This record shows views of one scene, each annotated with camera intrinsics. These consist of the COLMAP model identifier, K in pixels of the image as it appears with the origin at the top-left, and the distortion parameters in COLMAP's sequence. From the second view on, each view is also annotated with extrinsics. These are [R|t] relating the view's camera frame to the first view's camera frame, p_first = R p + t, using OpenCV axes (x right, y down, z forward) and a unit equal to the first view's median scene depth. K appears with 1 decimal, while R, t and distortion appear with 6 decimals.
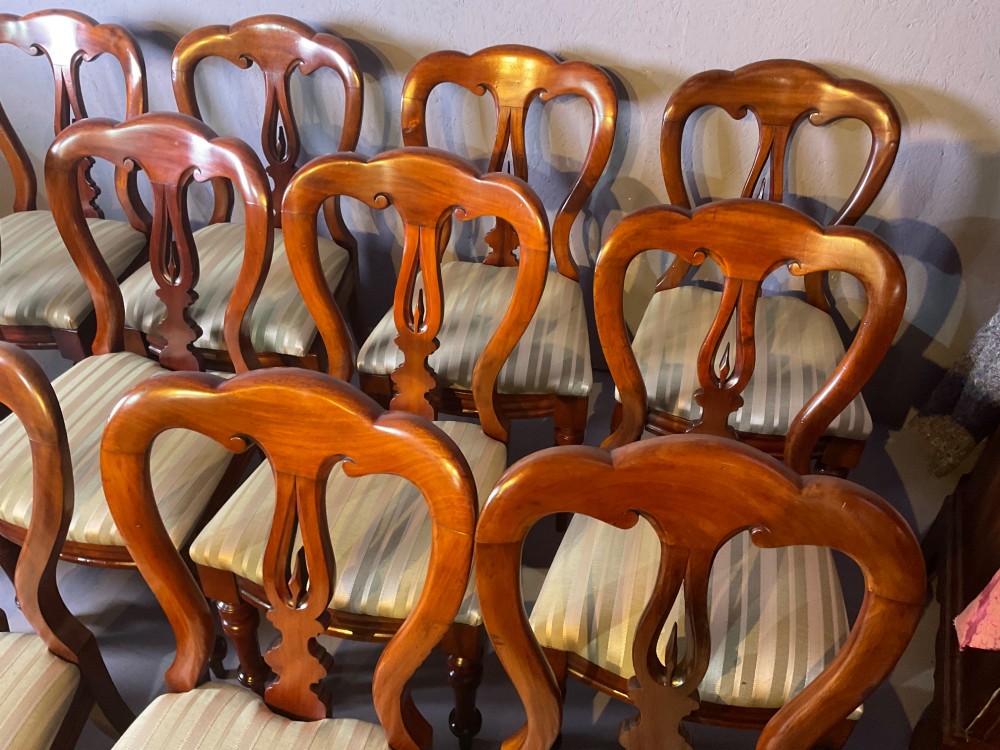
lens RADIAL K [[821.5, 0, 500.0], [0, 821.5, 375.0], [0, 0, 1]] dist [0.096006, -0.167073]
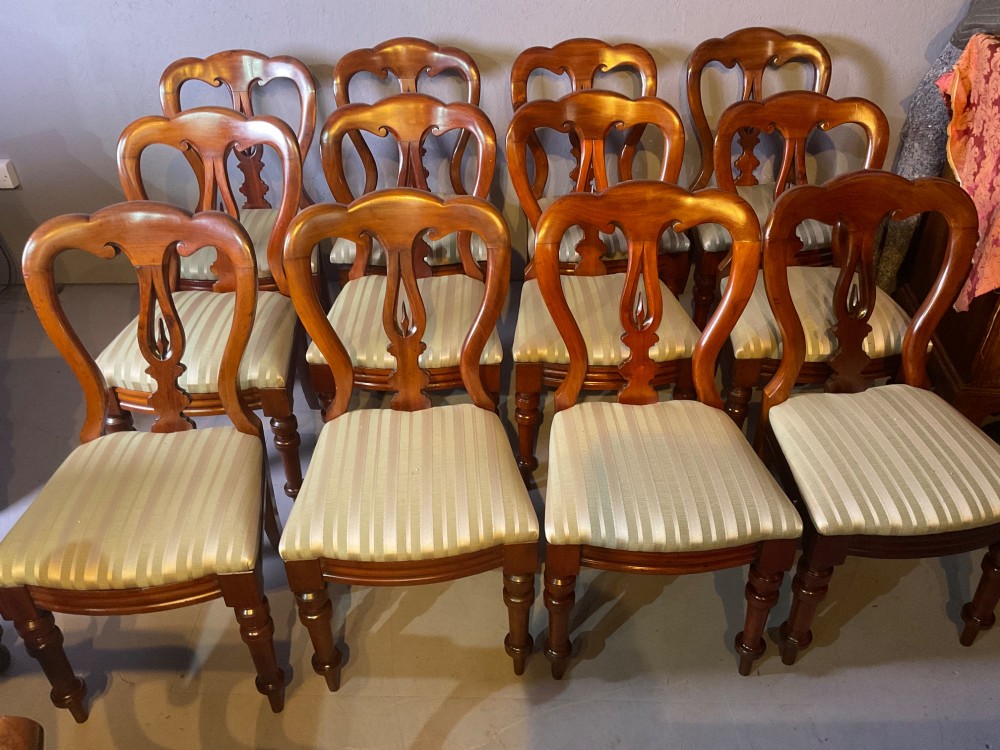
lens RADIAL K [[821.5, 0, 500.0], [0, 821.5, 375.0], [0, 0, 1]] dist [0.096006, -0.167073]
pose [[0.959521, -0.181828, 0.215076, -0.735661], [0.198968, 0.978122, -0.060743, 0.337586], [-0.199326, 0.101078, 0.974706, -0.474635]]
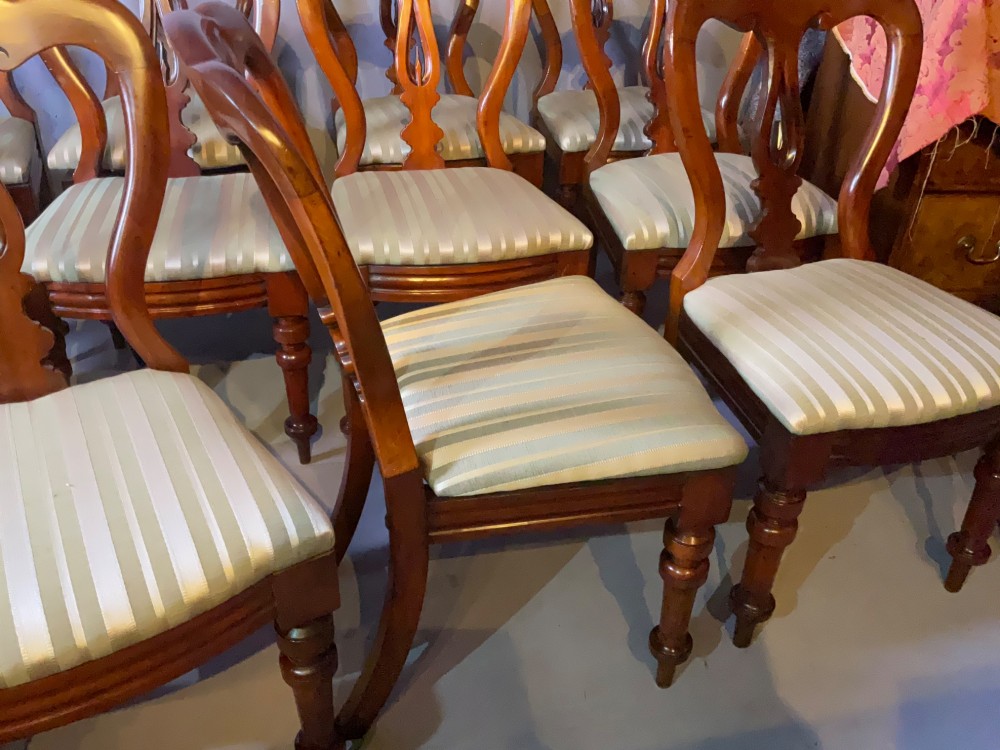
lens RADIAL K [[841.6, 0, 496.5], [0, 841.6, 375.2], [0, 0, 1]] dist [0.070011, -0.084475]
pose [[0.882042, -0.234822, 0.408485, -0.658516], [0.285367, 0.956104, -0.066566, 0.495782], [-0.374923, 0.175282, 0.910335, -0.034703]]
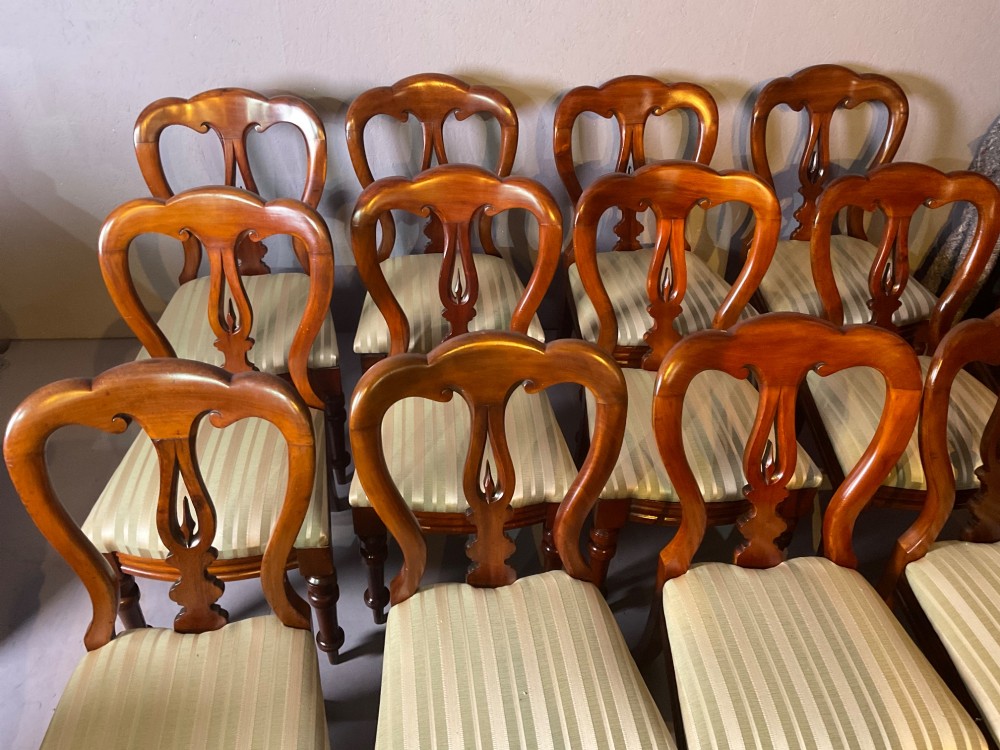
lens RADIAL K [[821.5, 0, 500.0], [0, 821.5, 375.0], [0, 0, 1]] dist [0.096006, -0.167073]
pose [[0.936528, -0.211136, 0.279886, -0.843274], [0.213748, 0.976652, 0.021527, -0.026026], [-0.277896, 0.039664, 0.959792, -0.200811]]
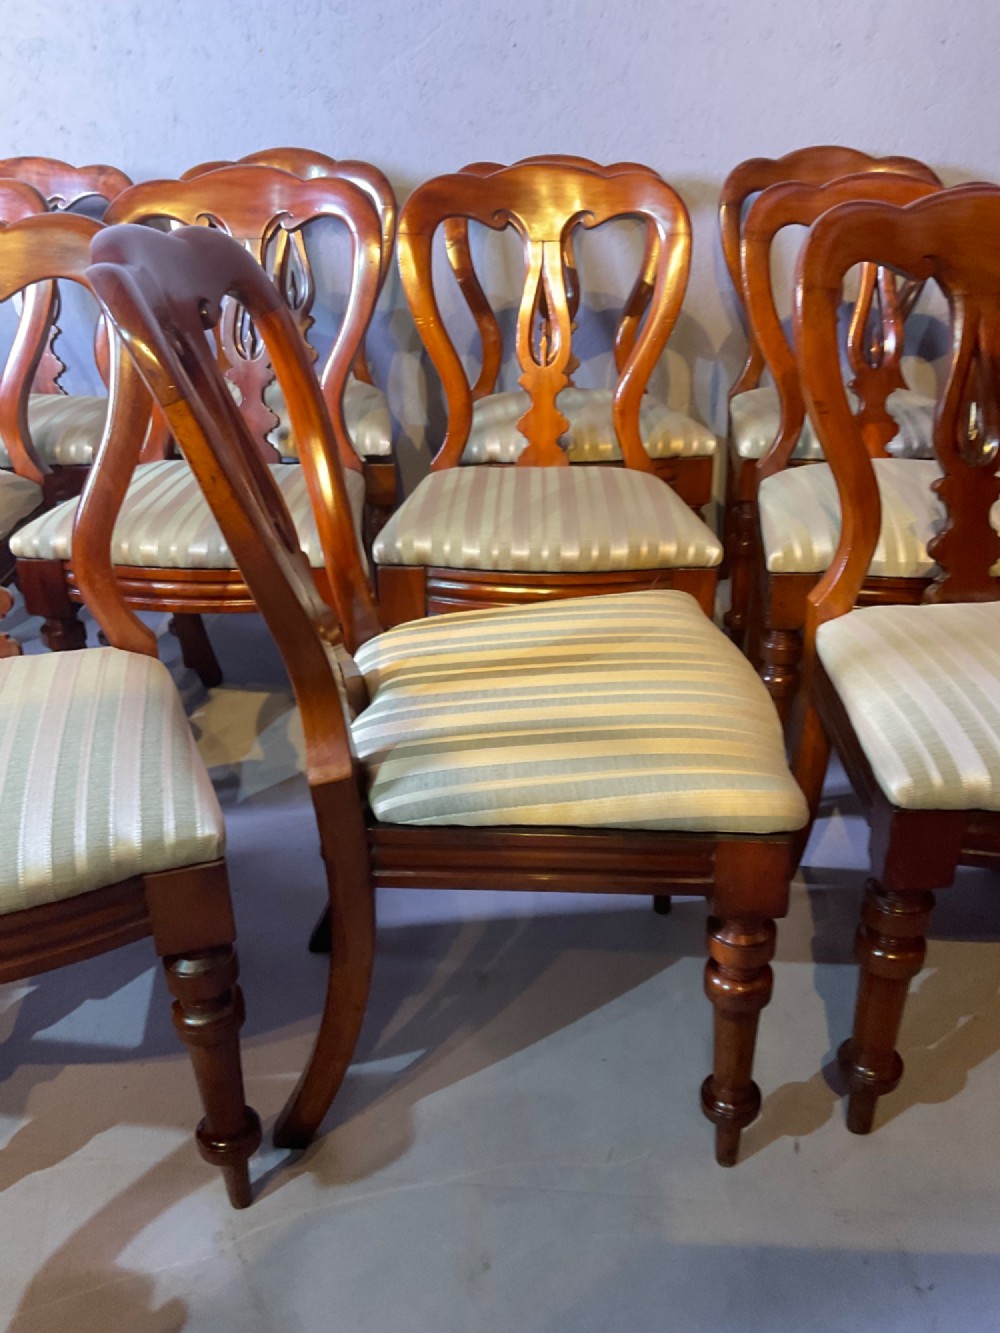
lens RADIAL K [[1095.1, 0, 505.6], [0, 1095.1, 667.4], [0, 0, 1]] dist [0.096006, -0.167073]
pose [[0.973910, -0.113960, 0.196246, -0.479917], [0.158353, 0.960703, -0.227977, 0.617238], [-0.162554, 0.253105, 0.953685, -0.086992]]
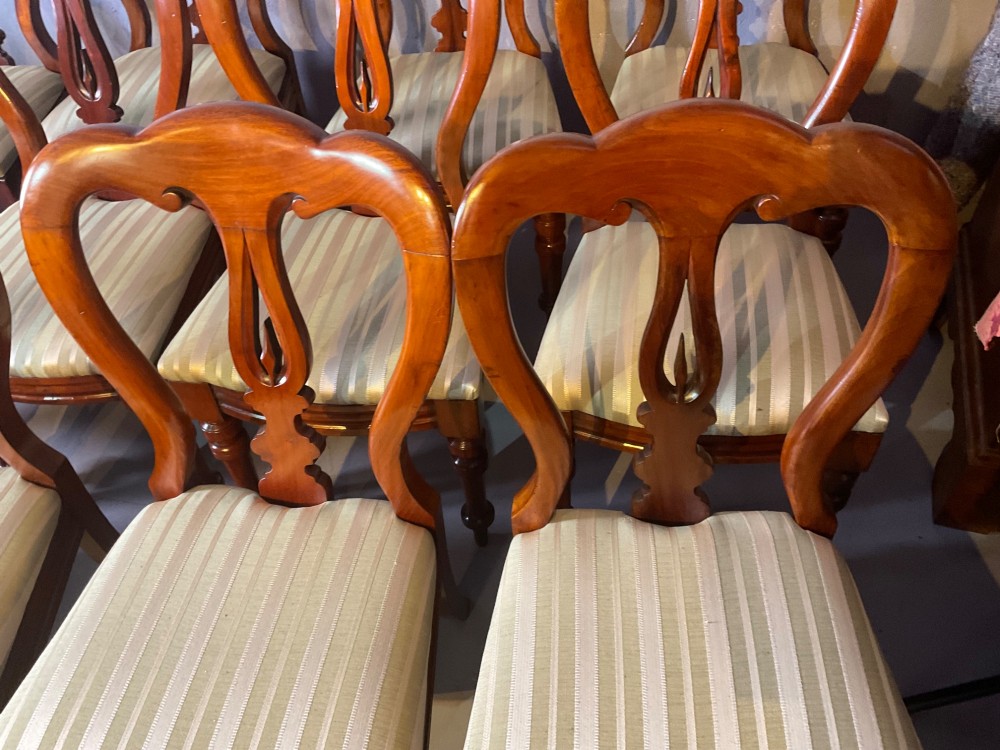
lens RADIAL K [[821.5, 0, 500.0], [0, 821.5, 375.0], [0, 0, 1]] dist [0.096006, -0.167073]
pose [[0.991262, -0.131783, 0.005773, -0.000056], [0.129730, 0.981870, 0.138205, 0.141613], [-0.023881, -0.136249, 0.990387, 0.068473]]
